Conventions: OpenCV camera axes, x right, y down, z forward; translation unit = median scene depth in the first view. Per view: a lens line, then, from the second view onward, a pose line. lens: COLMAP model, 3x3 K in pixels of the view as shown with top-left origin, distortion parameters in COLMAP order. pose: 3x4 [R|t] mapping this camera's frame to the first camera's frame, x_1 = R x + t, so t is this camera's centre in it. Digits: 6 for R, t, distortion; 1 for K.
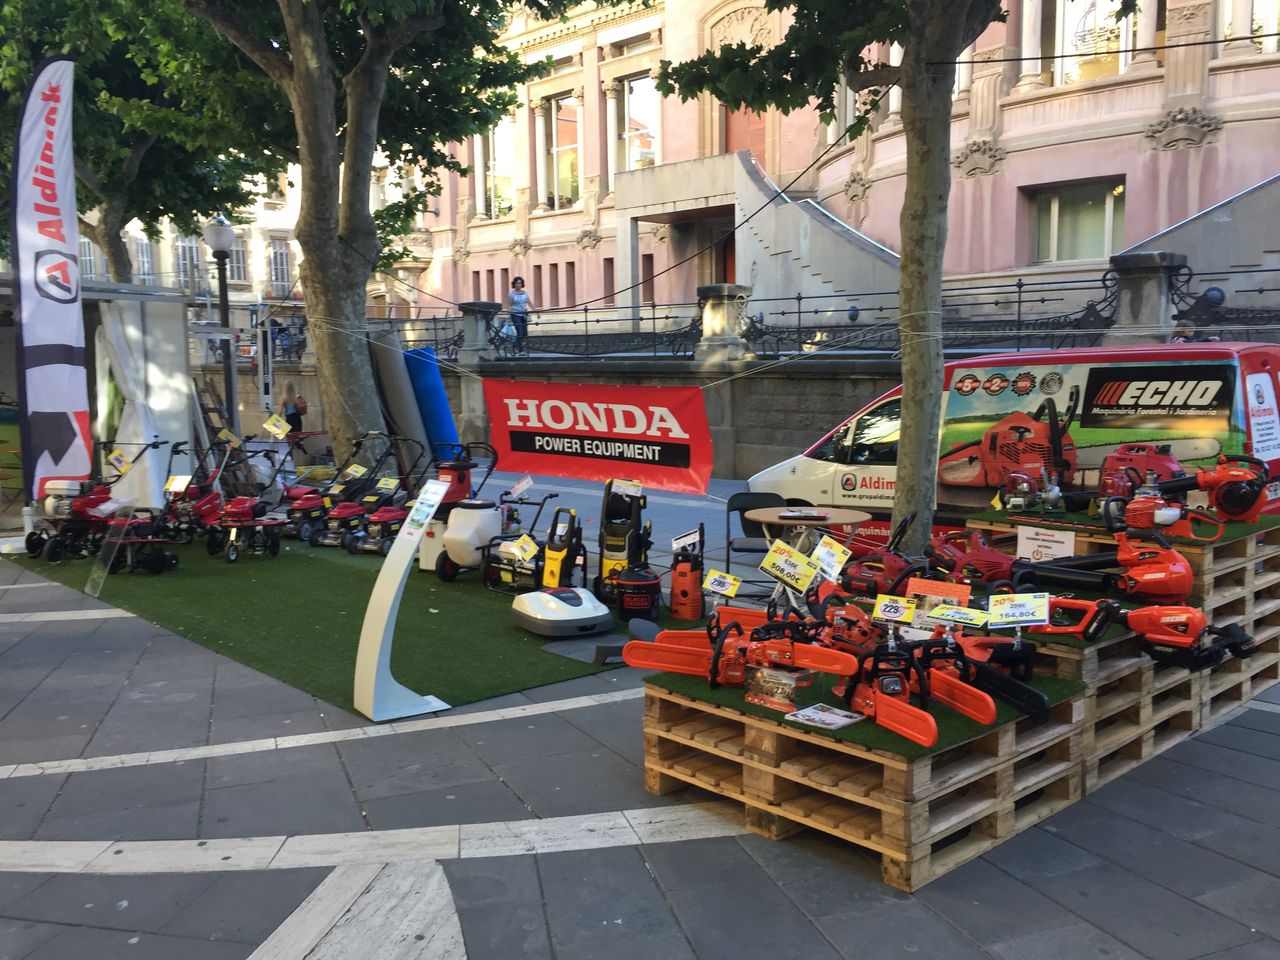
lens RADIAL K [[1113.3, 0, 640.0], [0, 1113.3, 480.0], [0, 0, 1]] dist [0.070831, -0.096540]
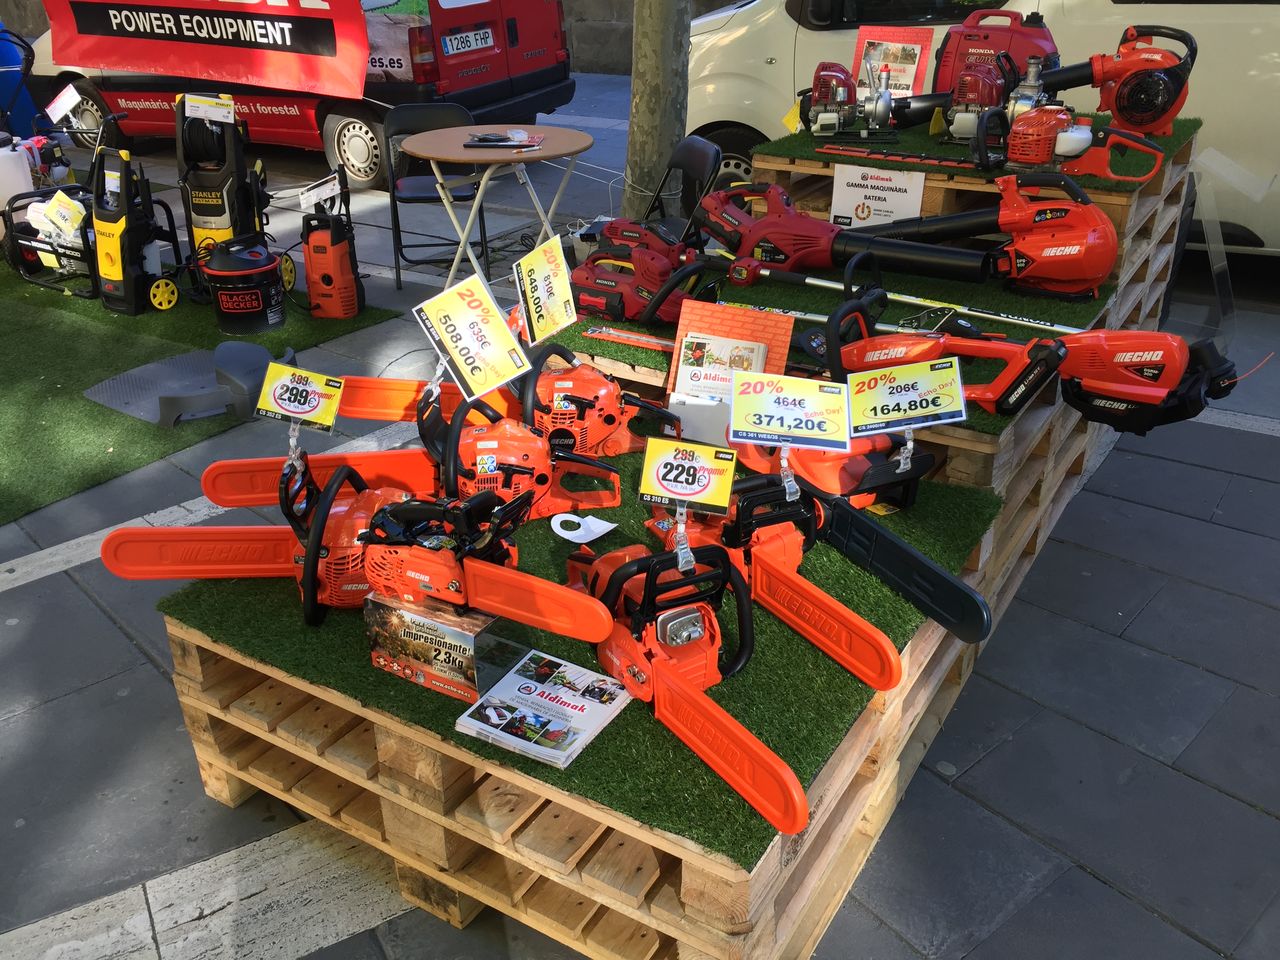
lens RADIAL K [[1113.3, 0, 640.0], [0, 1113.3, 480.0], [0, 0, 1]] dist [0.070831, -0.096540]
pose [[0.968032, -0.122178, 0.219057, 0.076209], [0.034746, 0.930244, 0.365292, -0.026565], [-0.248407, -0.346003, 0.904752, 0.406045]]
